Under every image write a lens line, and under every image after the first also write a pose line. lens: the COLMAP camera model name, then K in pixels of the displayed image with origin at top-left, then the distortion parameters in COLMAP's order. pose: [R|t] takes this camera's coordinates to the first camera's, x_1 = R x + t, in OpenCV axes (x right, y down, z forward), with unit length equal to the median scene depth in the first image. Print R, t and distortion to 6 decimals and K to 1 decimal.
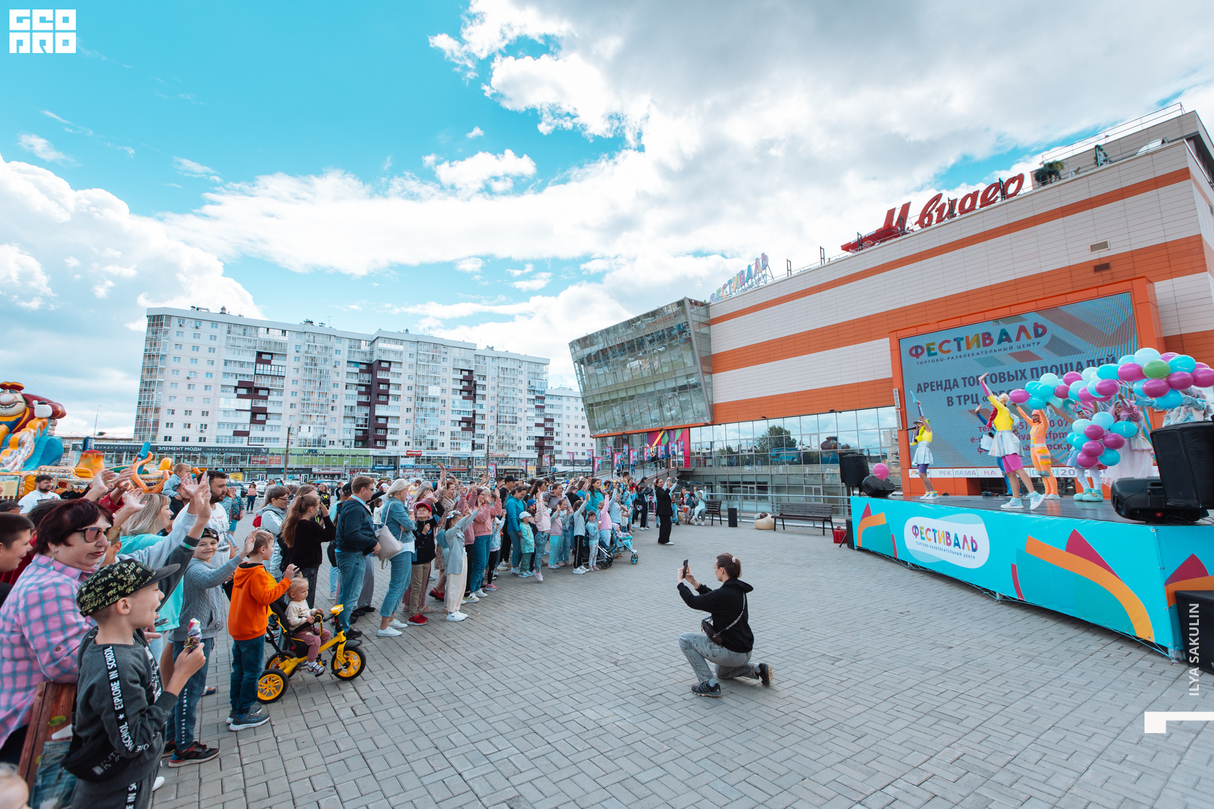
lens RADIAL K [[567.1, 0, 599.9], [0, 567.1, 412.1], [0, 0, 1]] dist [-0.010247, 0.002010]
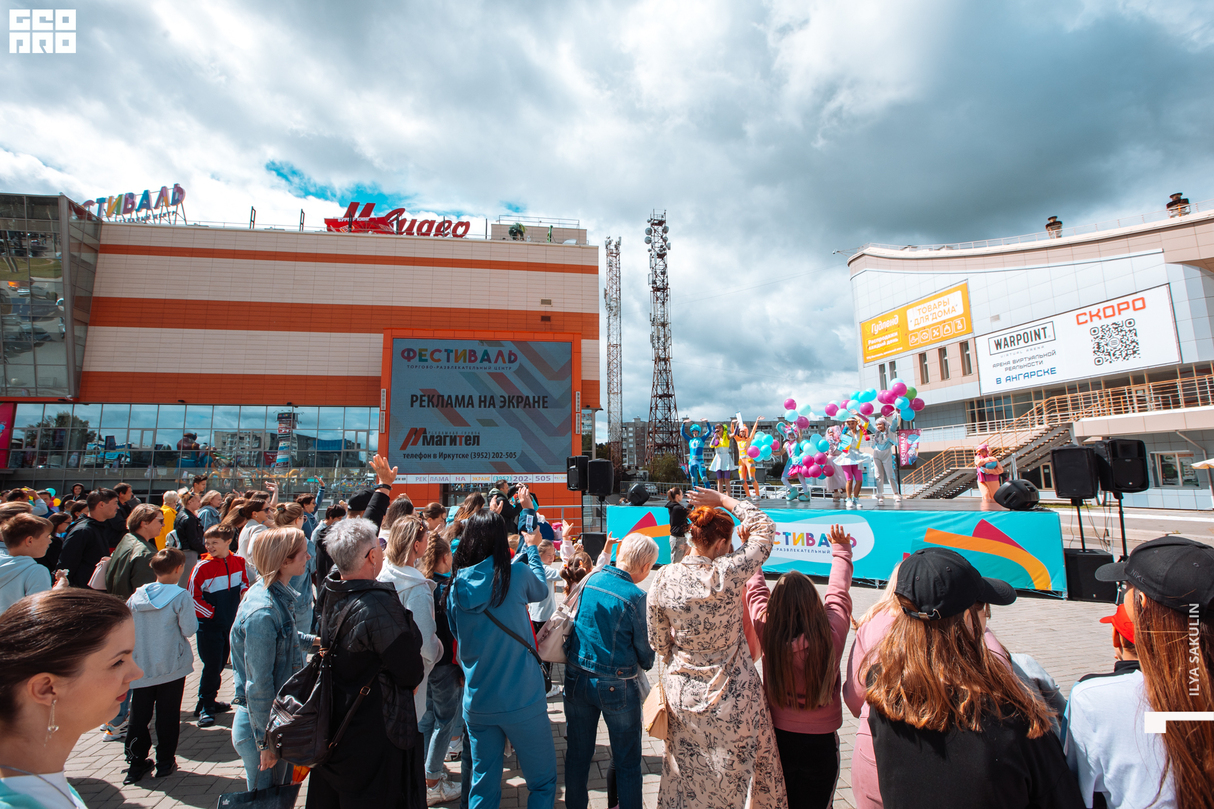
lens RADIAL K [[567.1, 0, 617.2], [0, 567.1, 395.0], [0, 0, 1]] dist [-0.010247, 0.002010]
pose [[0.434387, 0.131663, 0.891051, -0.151069], [-0.096191, 0.990382, -0.099448, 0.025882], [-0.895575, -0.042512, 0.442874, 0.236599]]
